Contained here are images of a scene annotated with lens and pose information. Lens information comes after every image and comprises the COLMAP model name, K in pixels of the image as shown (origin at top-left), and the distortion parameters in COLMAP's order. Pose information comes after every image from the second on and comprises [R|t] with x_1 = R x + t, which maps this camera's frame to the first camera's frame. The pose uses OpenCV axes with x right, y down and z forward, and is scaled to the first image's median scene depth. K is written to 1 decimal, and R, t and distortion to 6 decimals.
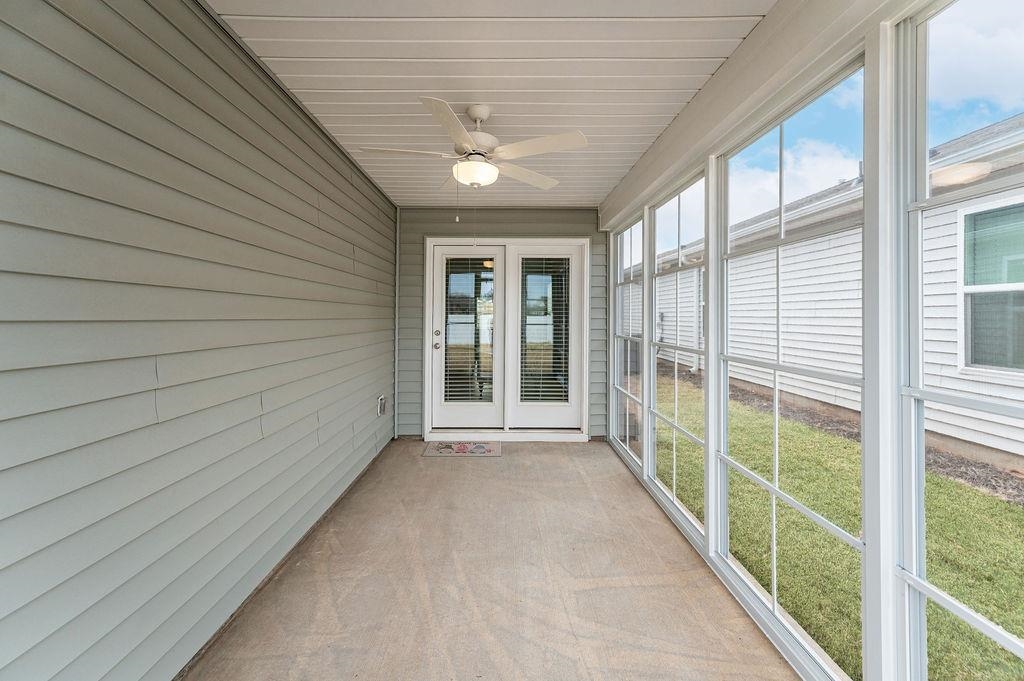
lens RADIAL K [[406.9, 0, 509.4], [0, 406.9, 323.6], [0, 0, 1]] dist [0.025443, 0.000139]
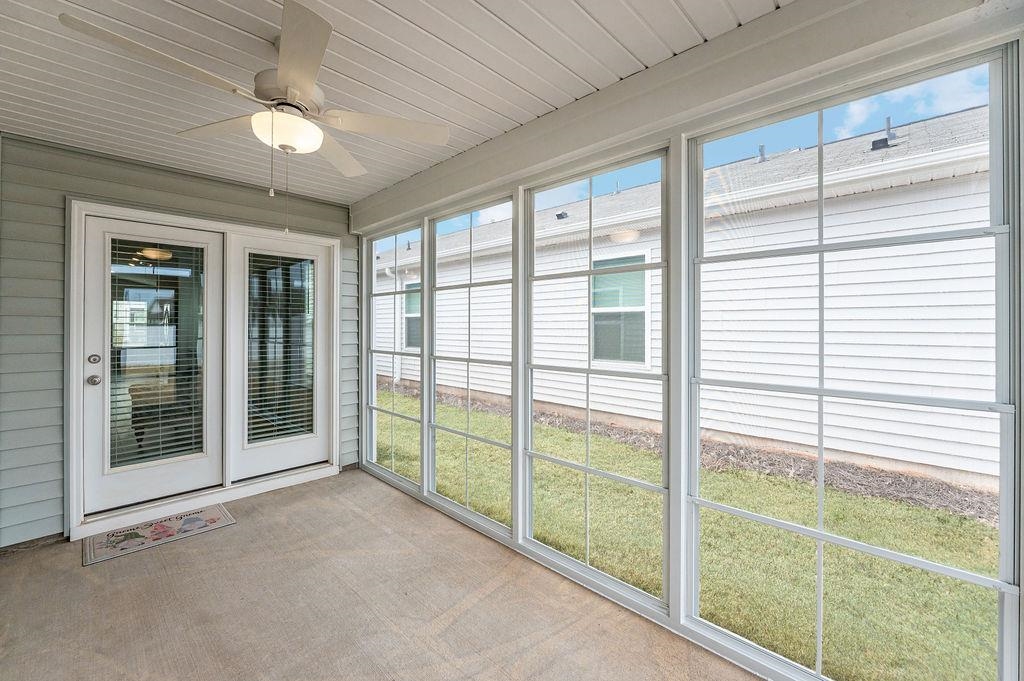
lens RADIAL K [[419.7, 0, 506.7], [0, 419.7, 337.1], [0, 0, 1]] dist [-0.000949, 0.000165]
pose [[0.710318, -0.021007, 0.703567, -0.187656], [0.016511, 0.999777, 0.013181, -0.008276], [-0.703687, 0.002254, 0.710506, 0.119214]]
